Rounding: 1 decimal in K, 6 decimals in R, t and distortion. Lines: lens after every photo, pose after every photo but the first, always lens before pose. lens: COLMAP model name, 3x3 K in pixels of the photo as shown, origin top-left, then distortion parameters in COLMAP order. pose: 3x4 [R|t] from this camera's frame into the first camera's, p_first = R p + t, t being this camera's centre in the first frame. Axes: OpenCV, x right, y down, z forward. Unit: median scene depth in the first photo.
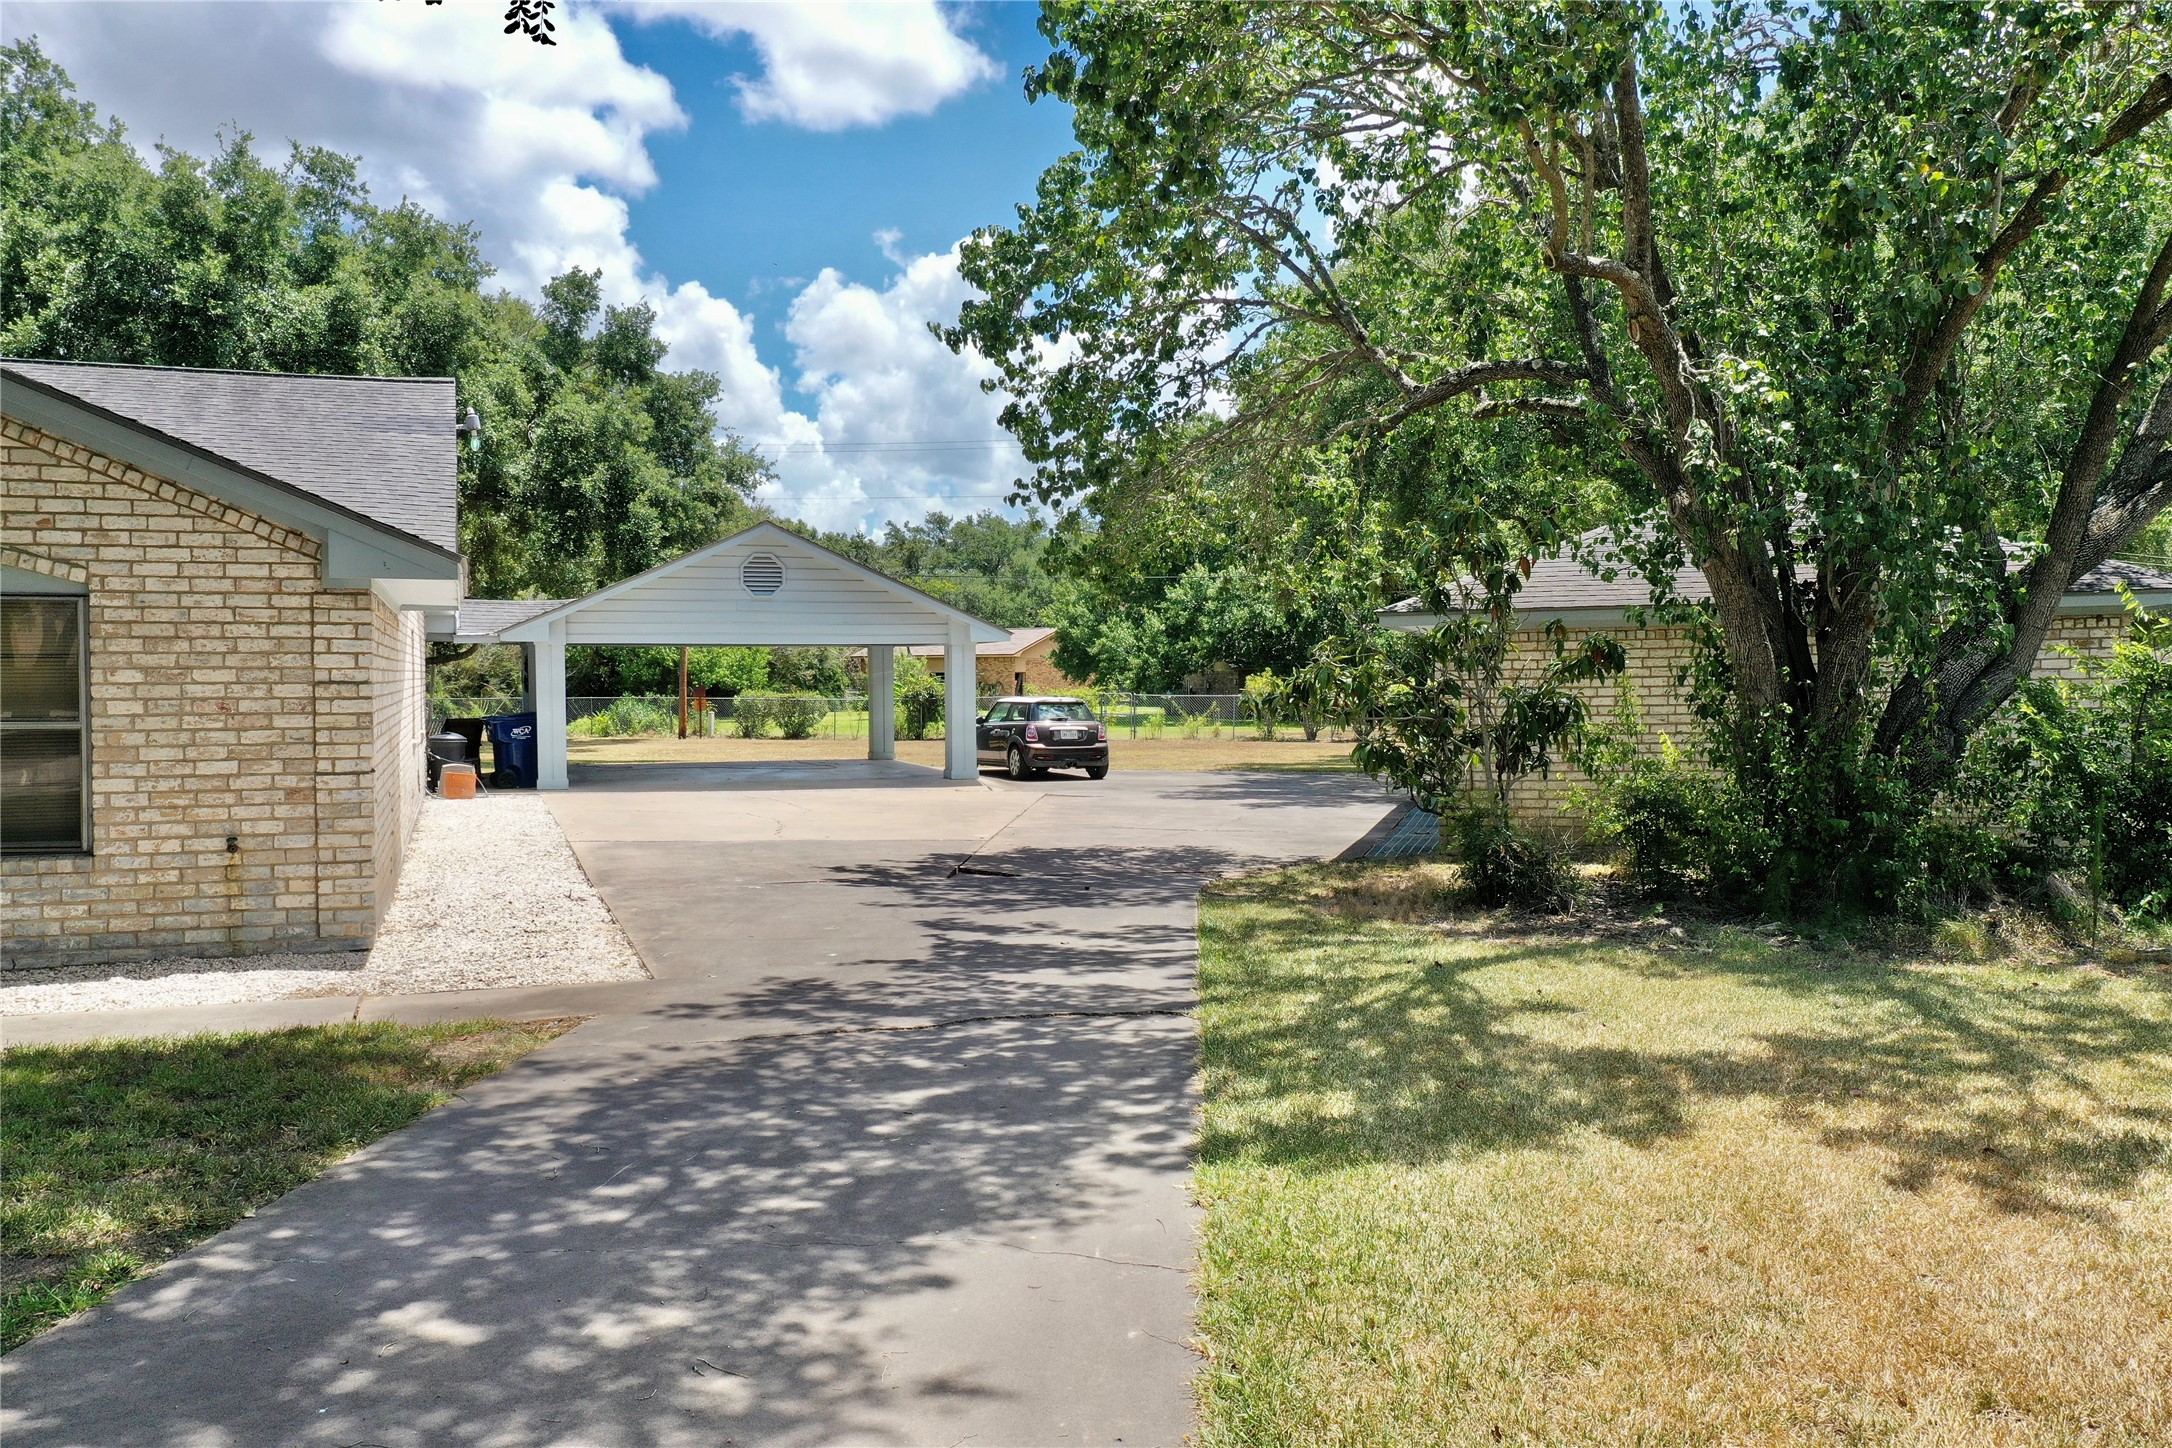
lens RADIAL K [[1720.7, 0, 1094.7], [0, 1720.7, 719.7], [0, 0, 1]] dist [0.010021, 0.006769]
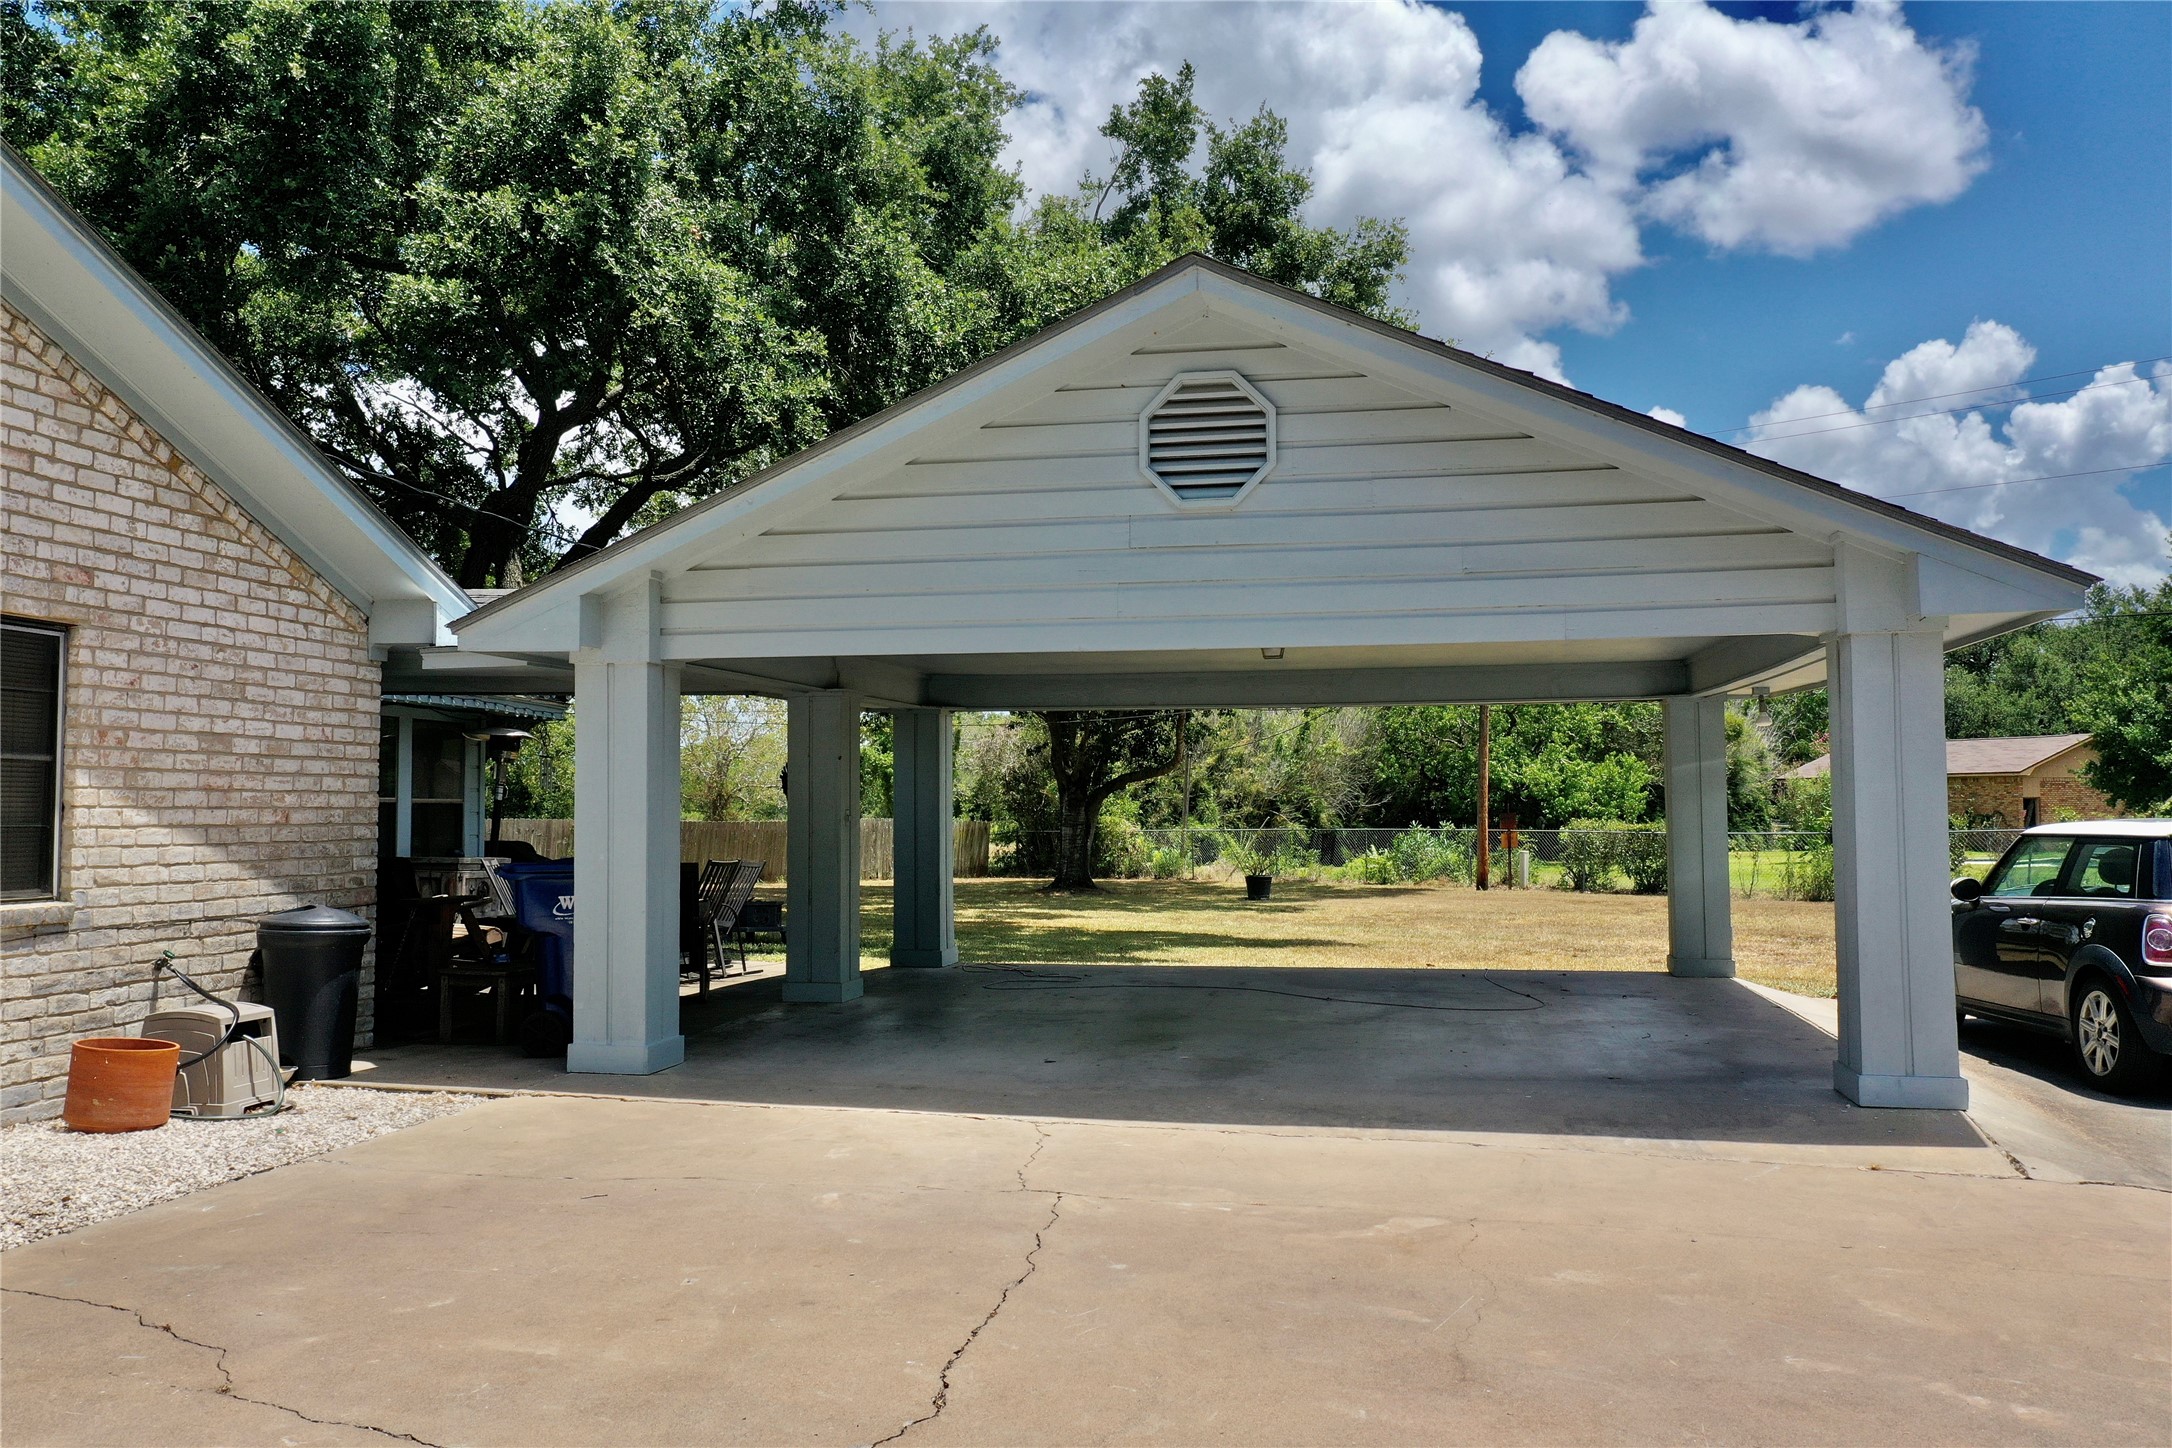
lens RADIAL K [[1750.6, 0, 1046.3], [0, 1750.6, 723.8], [0, 0, 1]] dist [-0.002809, -0.004530]
pose [[0.852250, -0.026732, -0.522452, -0.124330], [-0.012378, 0.997384, -0.071224, -0.017739], [0.522989, 0.067167, 0.849689, 1.839977]]
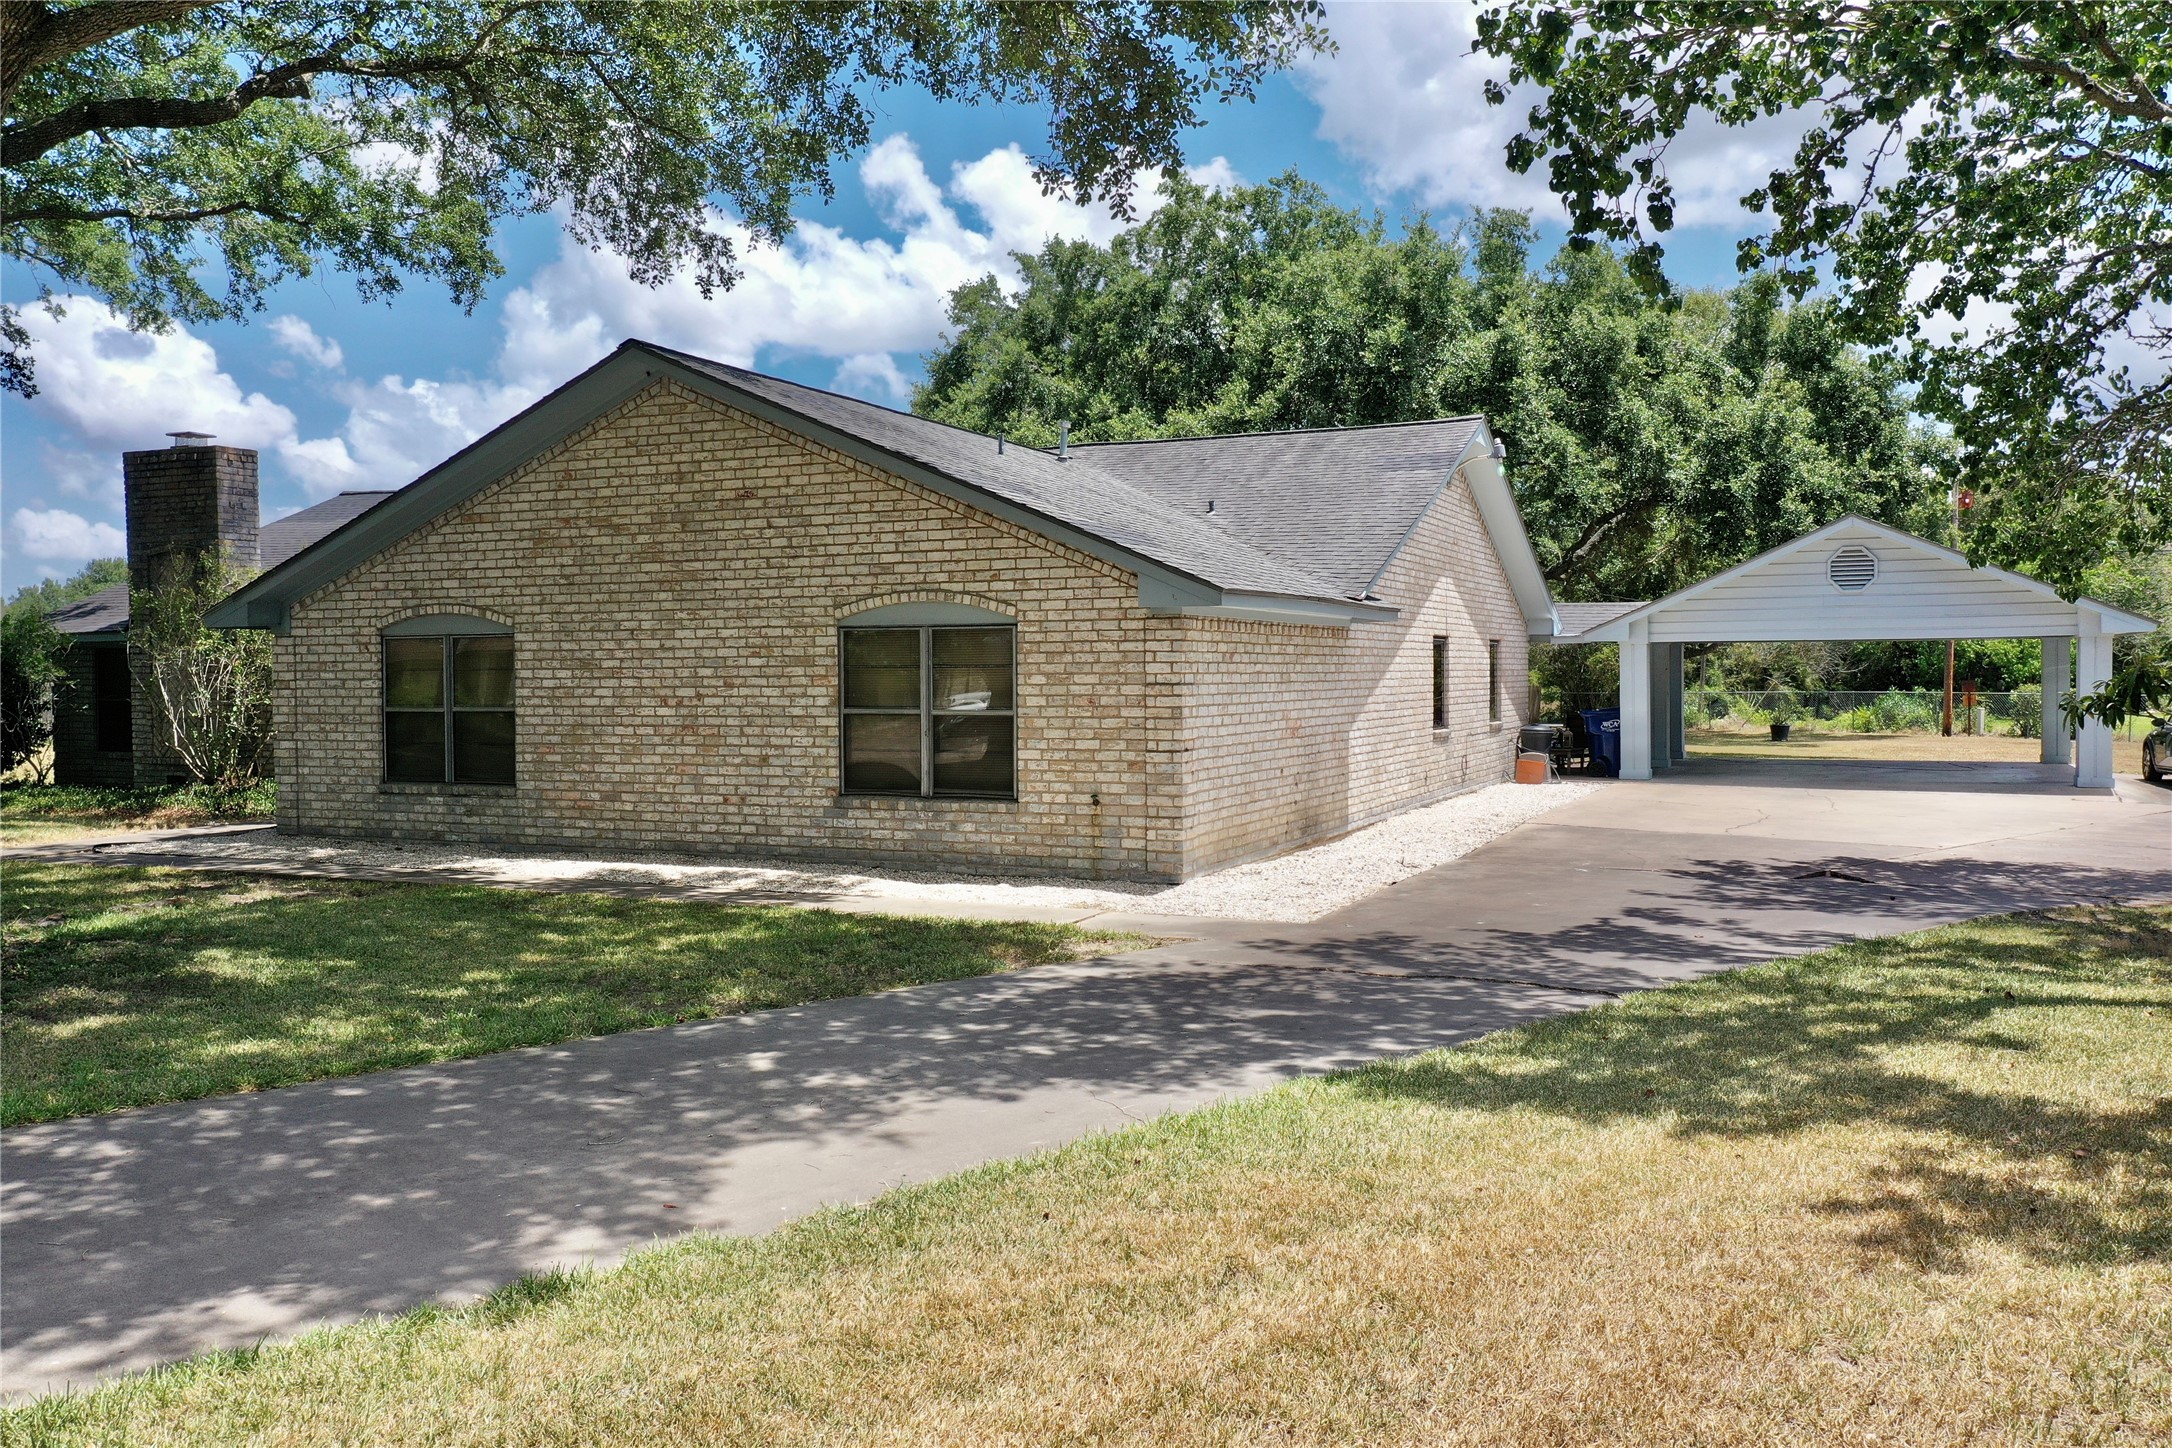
lens RADIAL K [[1720.7, 0, 1094.7], [0, 1720.7, 719.7], [0, 0, 1]] dist [0.010021, 0.006769]
pose [[0.720907, 0.016607, -0.692833, 0.459151], [-0.013431, 0.999860, 0.009991, -0.006365], [0.692901, 0.002103, 0.721029, -0.006432]]
